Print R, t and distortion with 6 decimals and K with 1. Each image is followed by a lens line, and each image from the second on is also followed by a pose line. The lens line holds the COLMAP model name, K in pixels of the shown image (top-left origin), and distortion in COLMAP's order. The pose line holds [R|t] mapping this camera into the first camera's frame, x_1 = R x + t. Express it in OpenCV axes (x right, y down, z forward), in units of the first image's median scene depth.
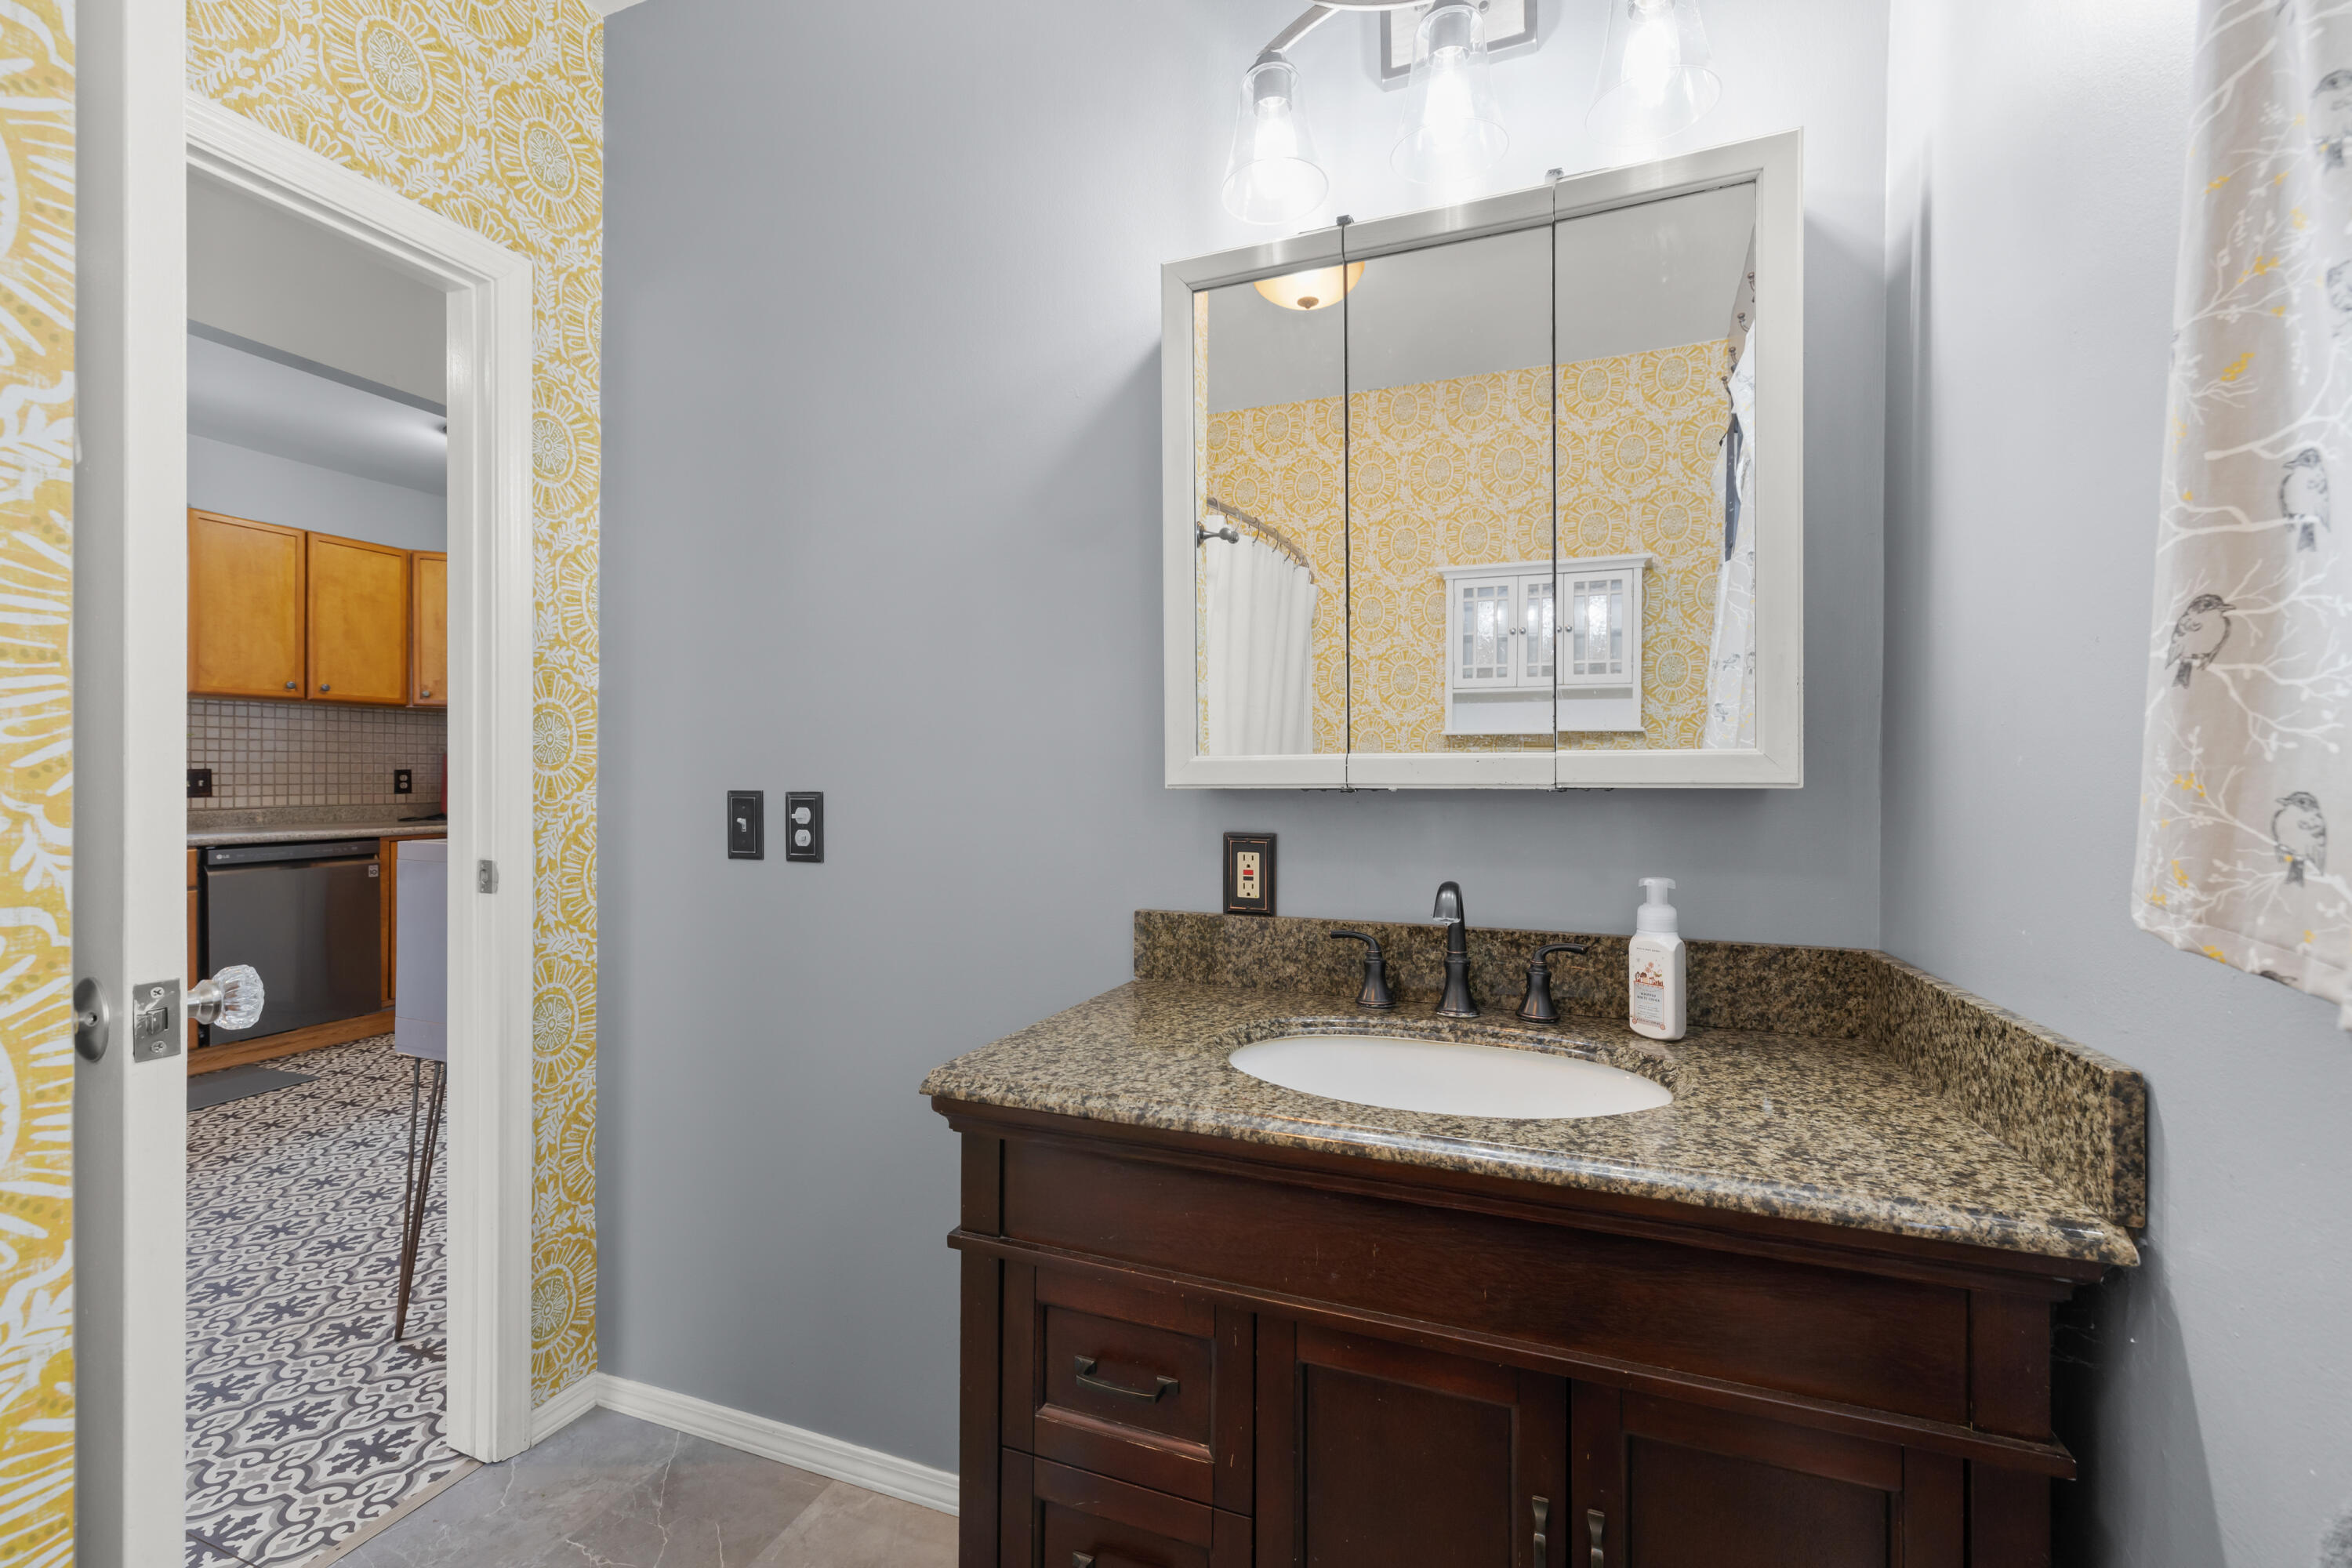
lens RADIAL K [[989.3, 0, 1176.0], [0, 989.3, 784.0], [0, 0, 1]] dist [-0.000930, -0.000139]
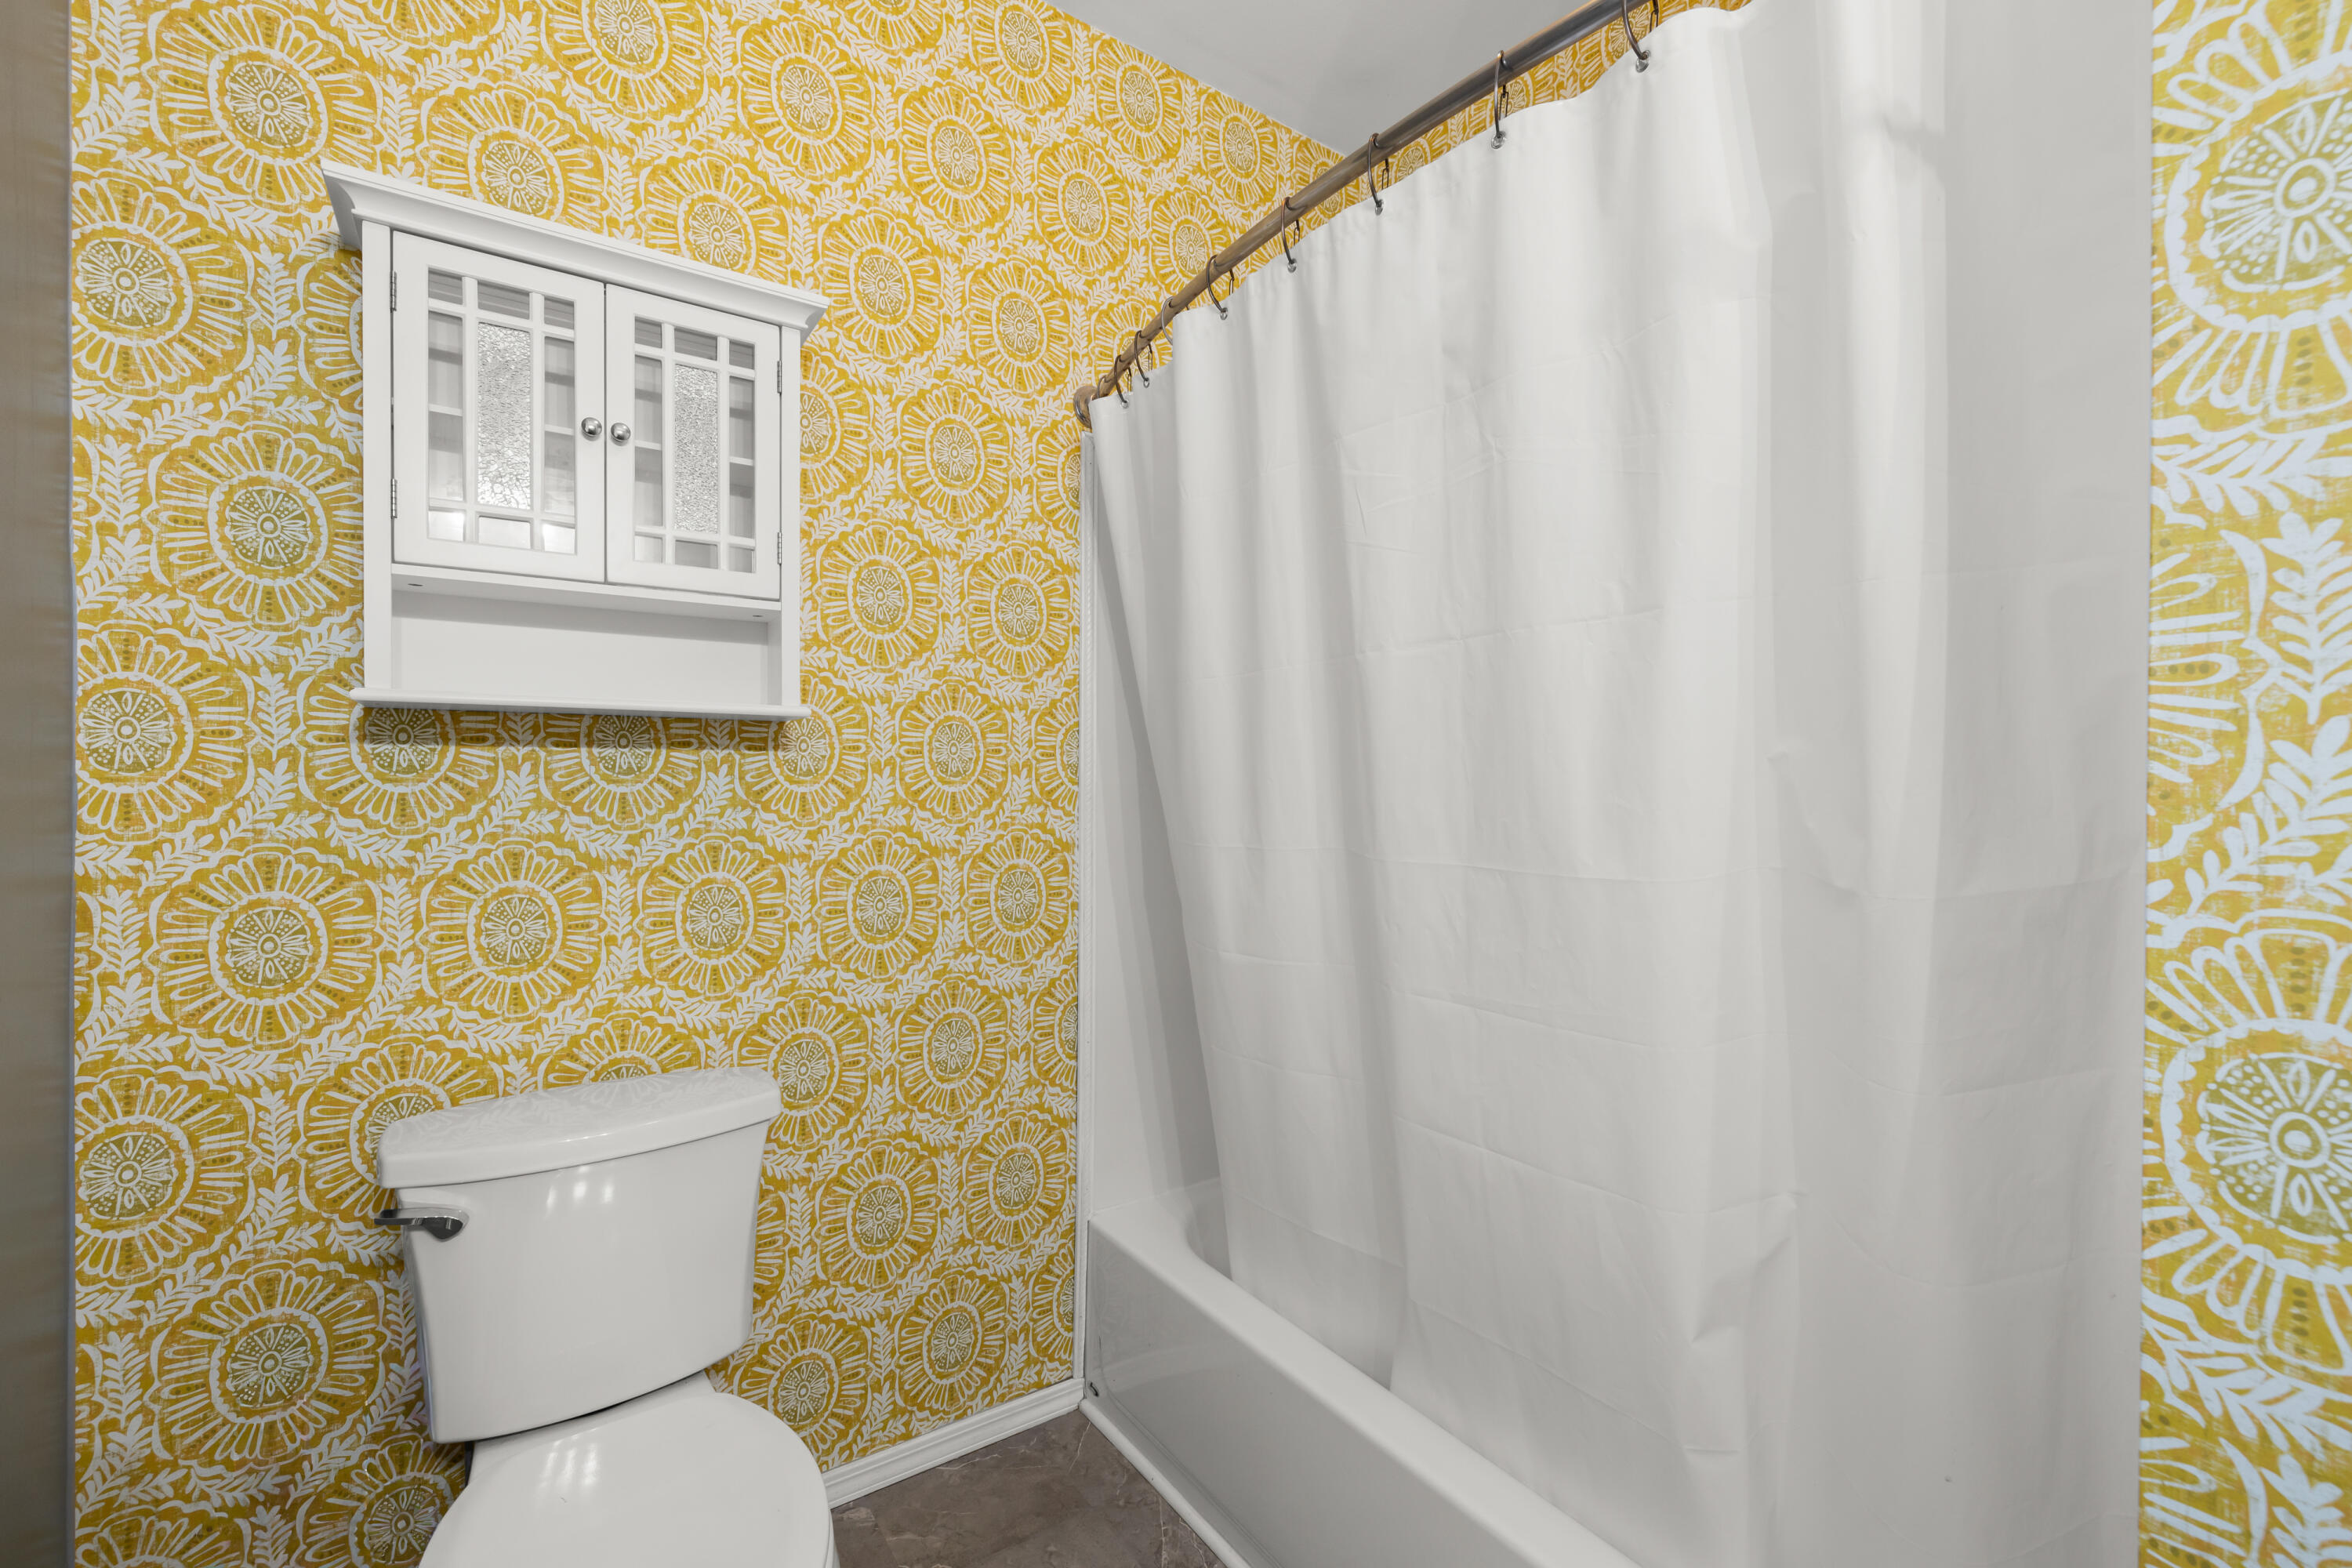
lens RADIAL K [[1018.6, 0, 1176.0], [0, 1018.6, 784.0], [0, 0, 1]] dist [-0.002434, -0.000646]
pose [[0.827708, 0.015409, -0.560948, 0.164817], [-0.028057, 0.999509, -0.013943, -0.013618], [0.560458, 0.027279, 0.827734, 0.457039]]
